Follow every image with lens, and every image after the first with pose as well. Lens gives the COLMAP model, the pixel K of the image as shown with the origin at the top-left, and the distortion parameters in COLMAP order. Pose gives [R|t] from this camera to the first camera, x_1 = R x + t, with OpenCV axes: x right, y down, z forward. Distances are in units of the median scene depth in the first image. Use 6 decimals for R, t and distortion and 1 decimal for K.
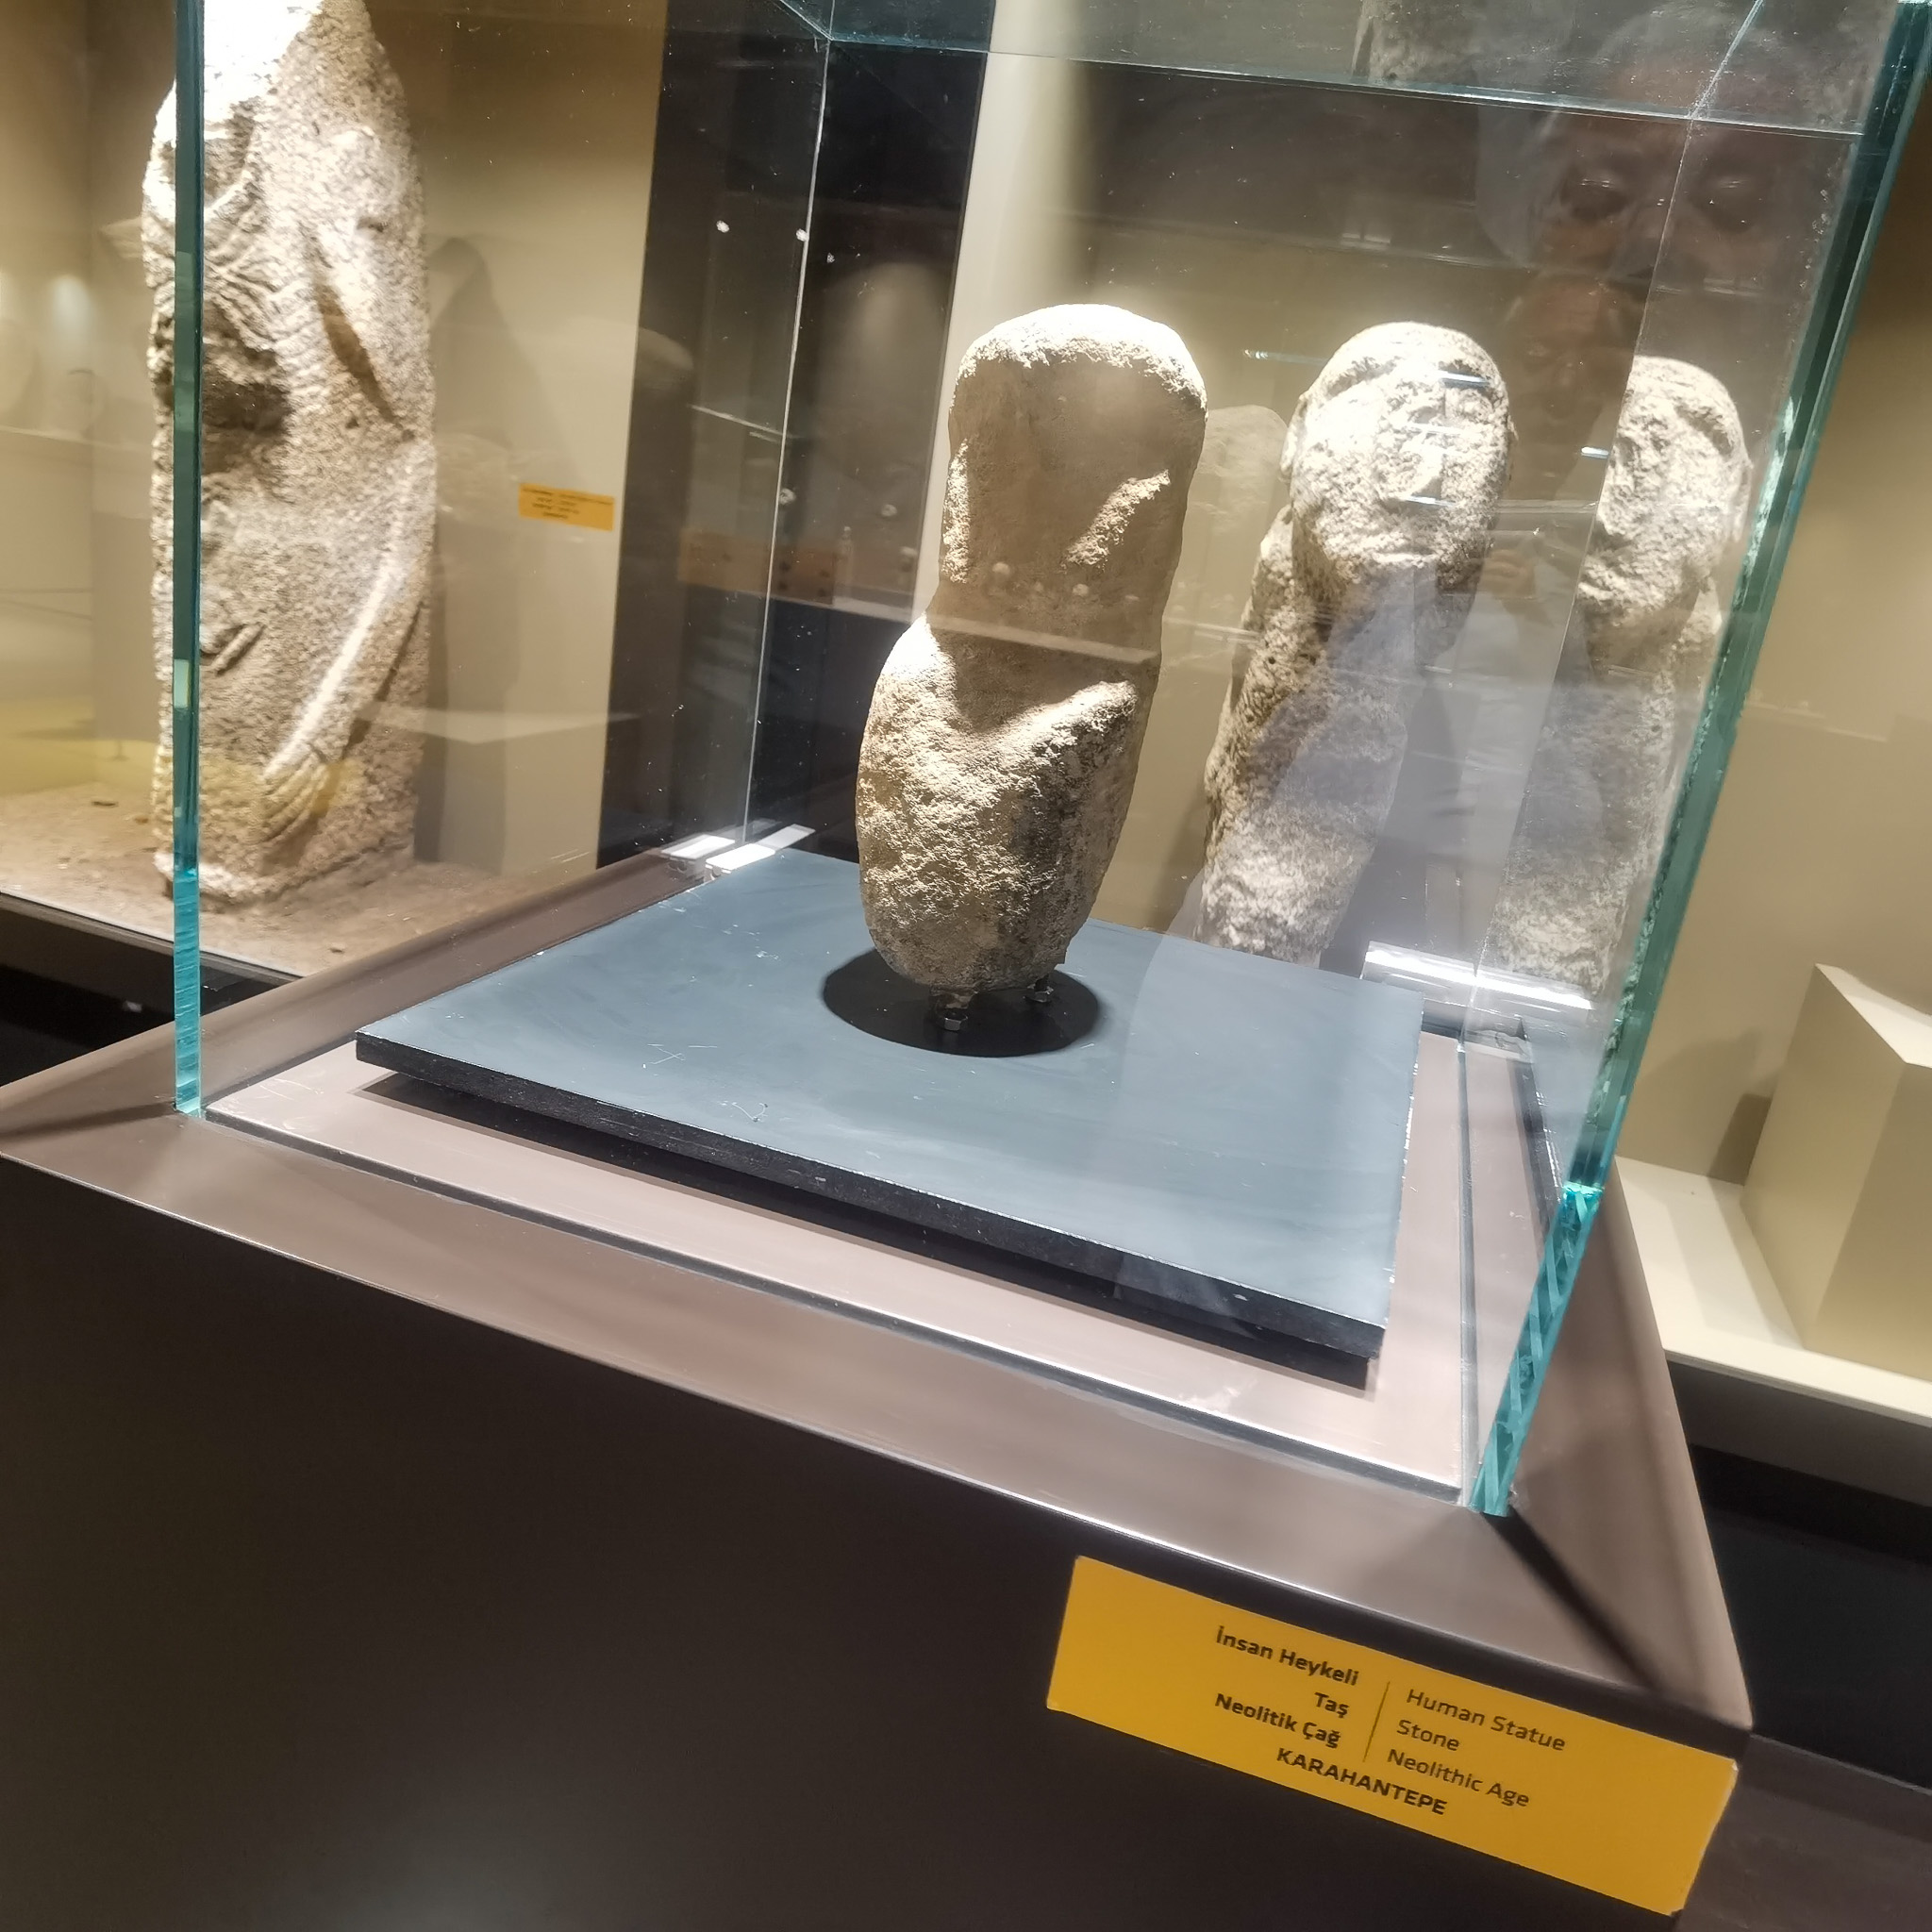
lens RADIAL K [[1488.9, 0, 966.0], [0, 1488.9, 966.0], [0, 0, 1]] dist [-0.108896, 0.059089]
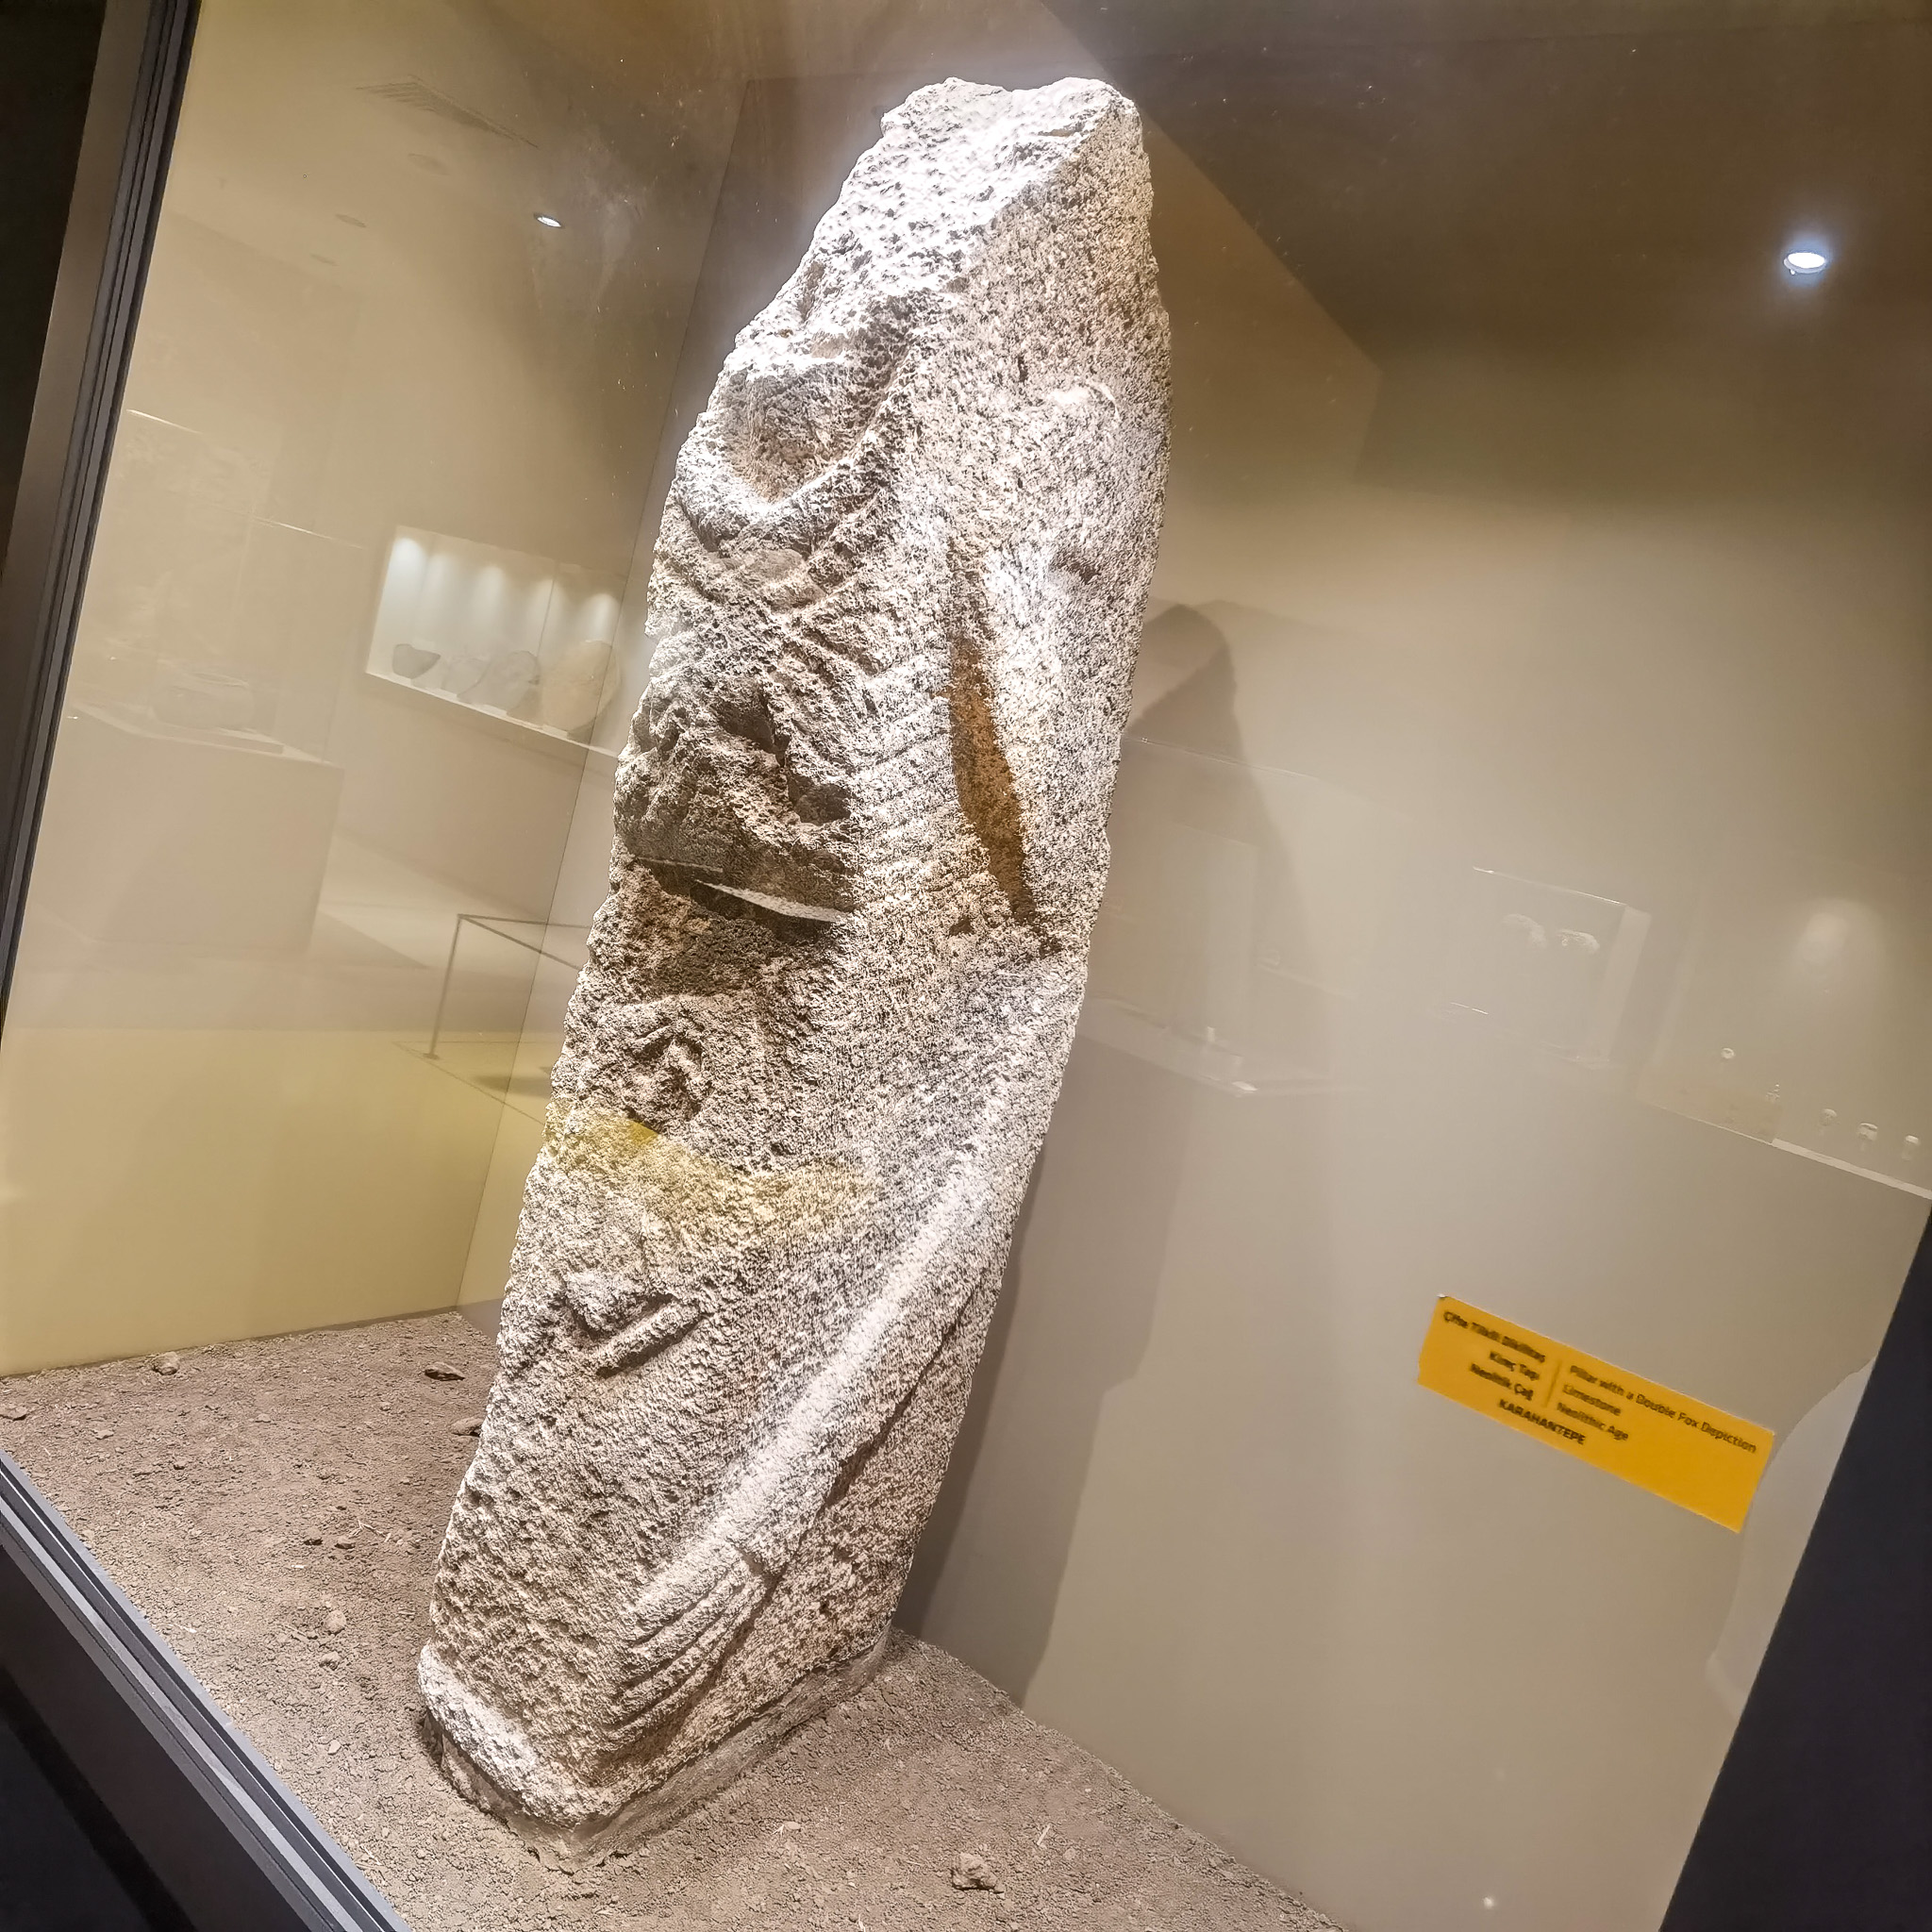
lens RADIAL K [[1524.6, 0, 968.0], [0, 1524.6, 996.8], [0, 0, 1]] dist [0.080414, -0.314966]
pose [[0.938535, 0.148566, -0.311578, -0.262244], [-0.216173, 0.956686, -0.194989, -0.258840], [0.269114, 0.250358, 0.929999, 0.529655]]
